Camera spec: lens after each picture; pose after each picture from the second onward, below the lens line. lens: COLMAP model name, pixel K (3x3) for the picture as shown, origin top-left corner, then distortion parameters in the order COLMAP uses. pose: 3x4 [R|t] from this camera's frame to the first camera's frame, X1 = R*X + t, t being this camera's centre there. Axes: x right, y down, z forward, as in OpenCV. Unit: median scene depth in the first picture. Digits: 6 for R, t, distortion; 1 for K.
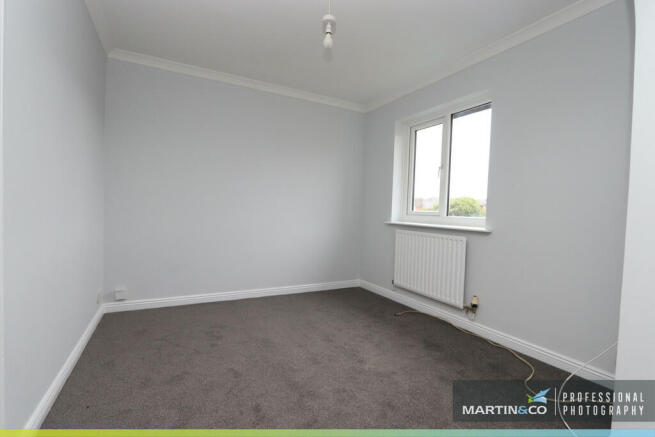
lens RADIAL K [[300.4, 0, 325.7], [0, 300.4, 217.0], [0, 0, 1]] dist [-0.021661, -0.000140]
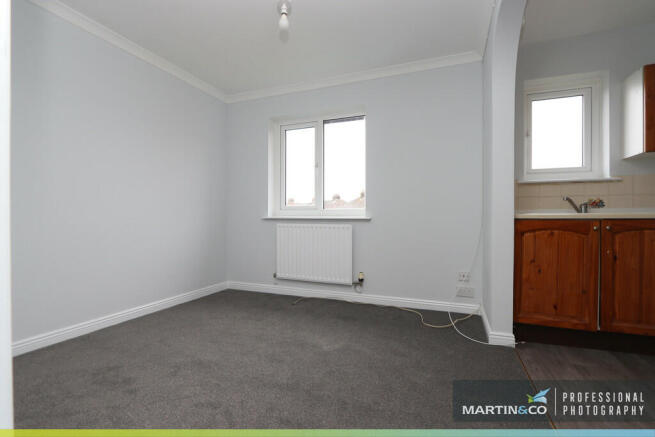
lens RADIAL K [[300.4, 0, 328.4], [0, 300.4, 217.4], [0, 0, 1]] dist [-0.021661, -0.000140]
pose [[0.767282, -0.032754, 0.640473, -0.361361], [0.039414, 0.999215, 0.003883, 0.029491], [-0.640098, 0.022265, 0.767971, 0.130769]]
